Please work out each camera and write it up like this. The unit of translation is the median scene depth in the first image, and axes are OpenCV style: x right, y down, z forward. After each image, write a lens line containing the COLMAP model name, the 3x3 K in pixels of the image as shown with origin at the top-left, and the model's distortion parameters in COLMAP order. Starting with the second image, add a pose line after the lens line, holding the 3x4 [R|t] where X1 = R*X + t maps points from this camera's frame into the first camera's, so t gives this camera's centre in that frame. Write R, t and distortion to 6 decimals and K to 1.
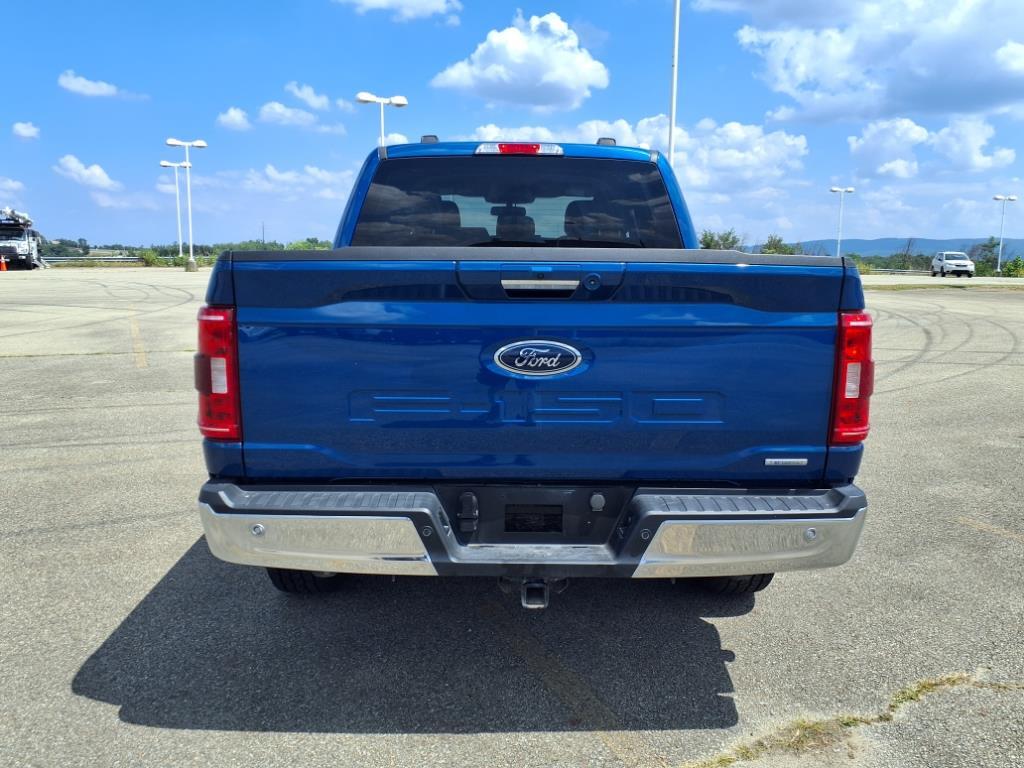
lens RADIAL K [[828.8, 0, 509.1], [0, 828.8, 388.4], [0, 0, 1]] dist [0.055902, -0.070065]
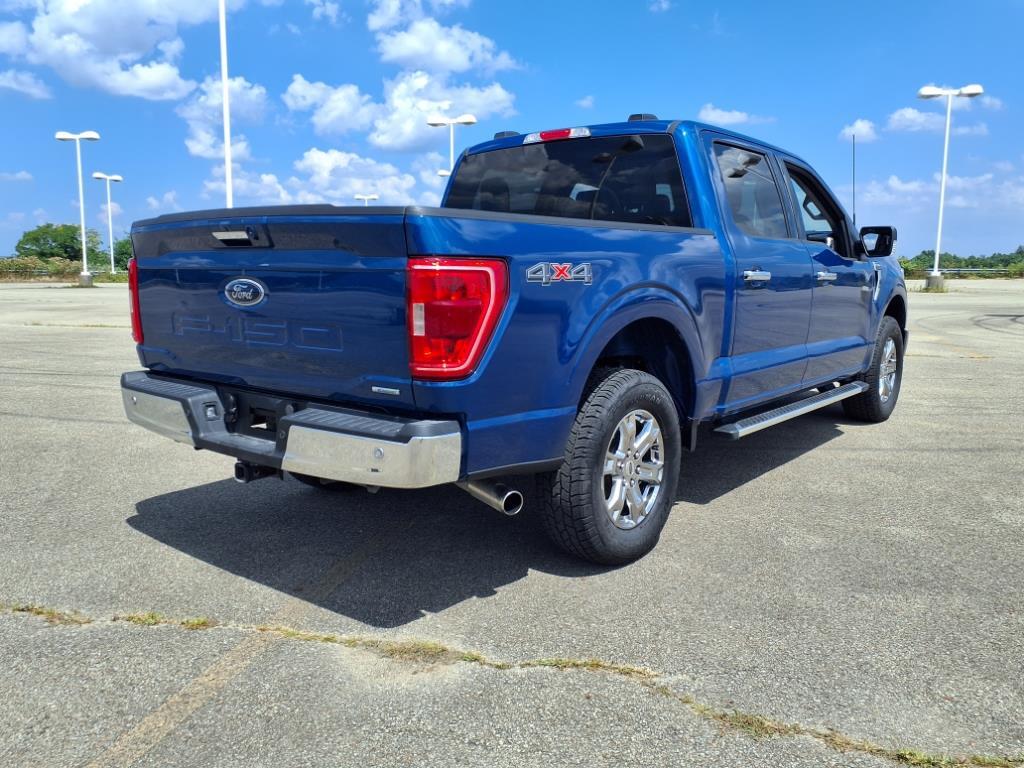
lens RADIAL K [[828.8, 0, 508.5], [0, 828.8, 388.4], [0, 0, 1]] dist [0.055902, -0.070065]
pose [[0.761044, 0.088446, -0.642642, 0.897662], [-0.100626, 0.994766, 0.017743, 0.036403], [0.640848, 0.051163, 0.765961, 0.187206]]
